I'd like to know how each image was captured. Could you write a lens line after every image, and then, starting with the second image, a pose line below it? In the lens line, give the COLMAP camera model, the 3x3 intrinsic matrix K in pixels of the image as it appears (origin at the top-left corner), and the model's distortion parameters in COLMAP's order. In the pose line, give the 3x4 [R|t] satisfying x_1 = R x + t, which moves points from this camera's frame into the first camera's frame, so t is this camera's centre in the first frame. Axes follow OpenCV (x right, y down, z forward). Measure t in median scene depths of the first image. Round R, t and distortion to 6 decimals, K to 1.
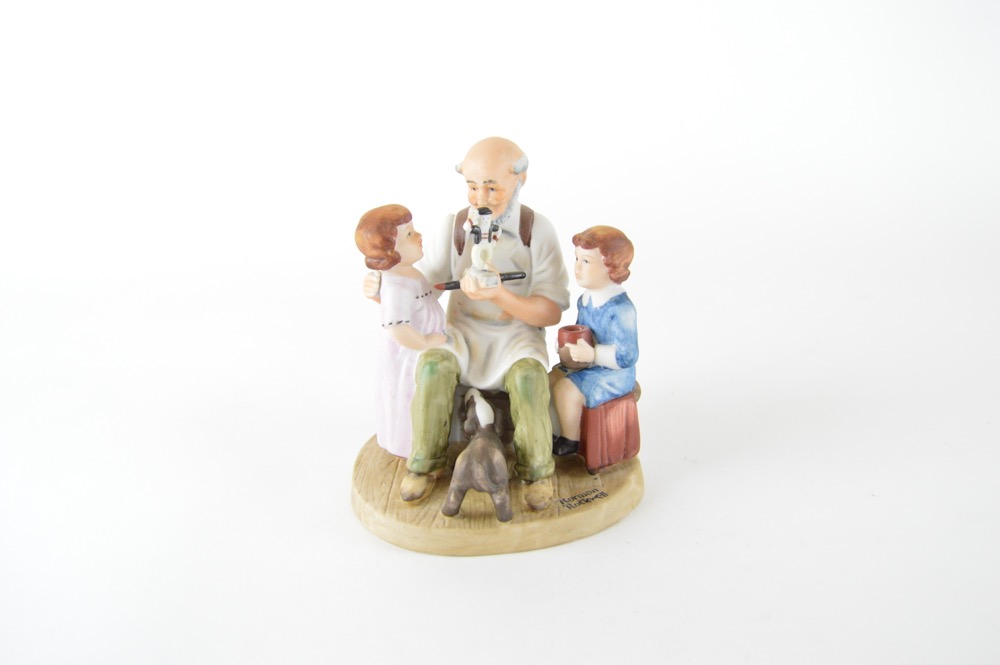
lens RADIAL K [[998.4, 0, 498.3], [0, 998.4, 334.5], [0, 0, 1]] dist [-0.044976, 0.000000]
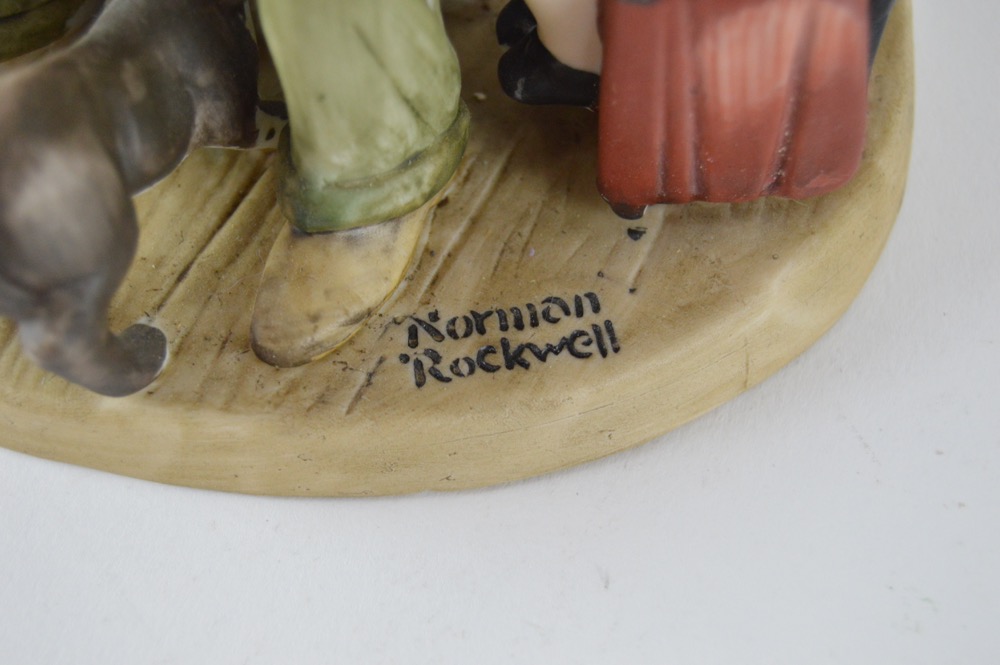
lens RADIAL K [[1882.8, 0, 497.5], [0, 1882.8, 333.5], [0, 0, 1]] dist [-0.045040, 0.000000]
pose [[0.910620, 0.327576, -0.251921, 0.197237], [-0.112780, 0.783478, 0.611099, -0.116478], [0.397556, -0.528068, 0.750396, 0.652776]]
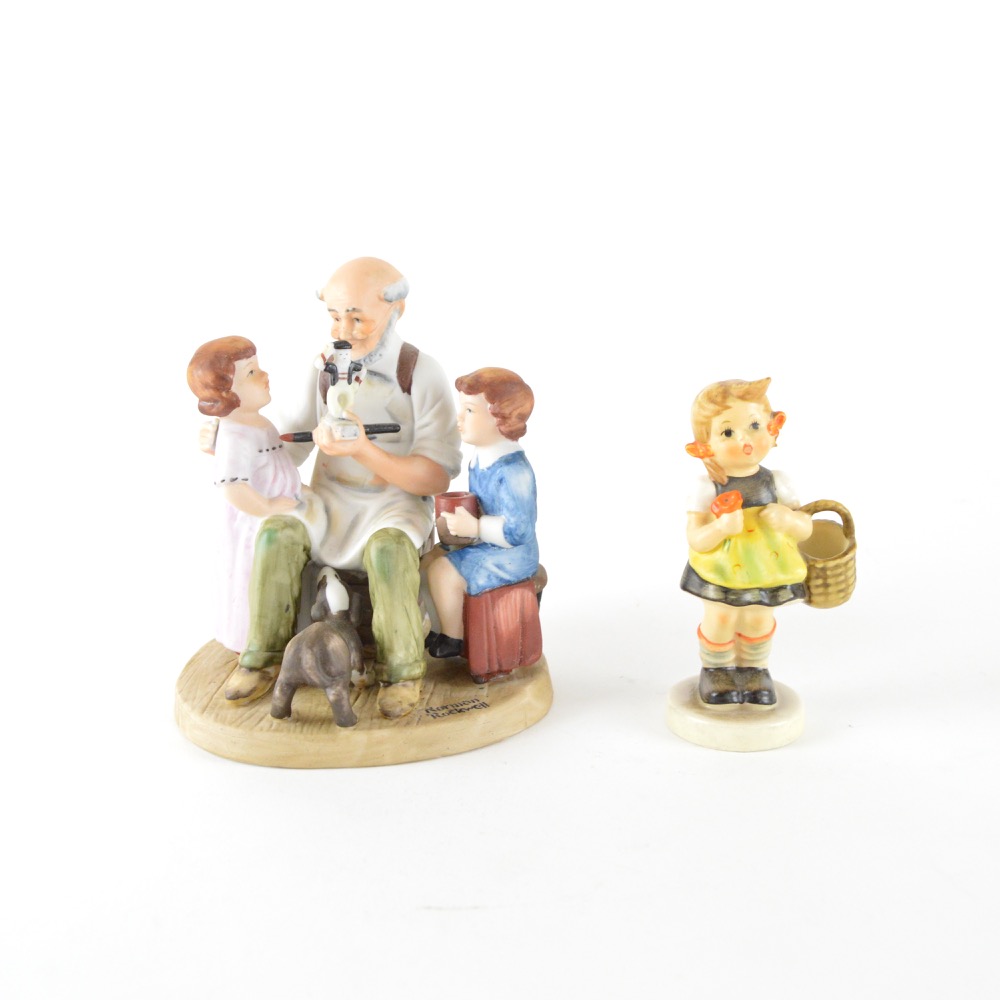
lens RADIAL K [[1528.9, 0, 502.1], [0, 1528.9, 496.3], [0, 0, 1]] dist [-0.020090, 0.000000]
pose [[0.996509, 0.022583, -0.080372, 0.214240], [-0.028402, 0.997000, -0.072003, 0.083007], [0.078505, 0.074035, 0.994161, -0.211606]]
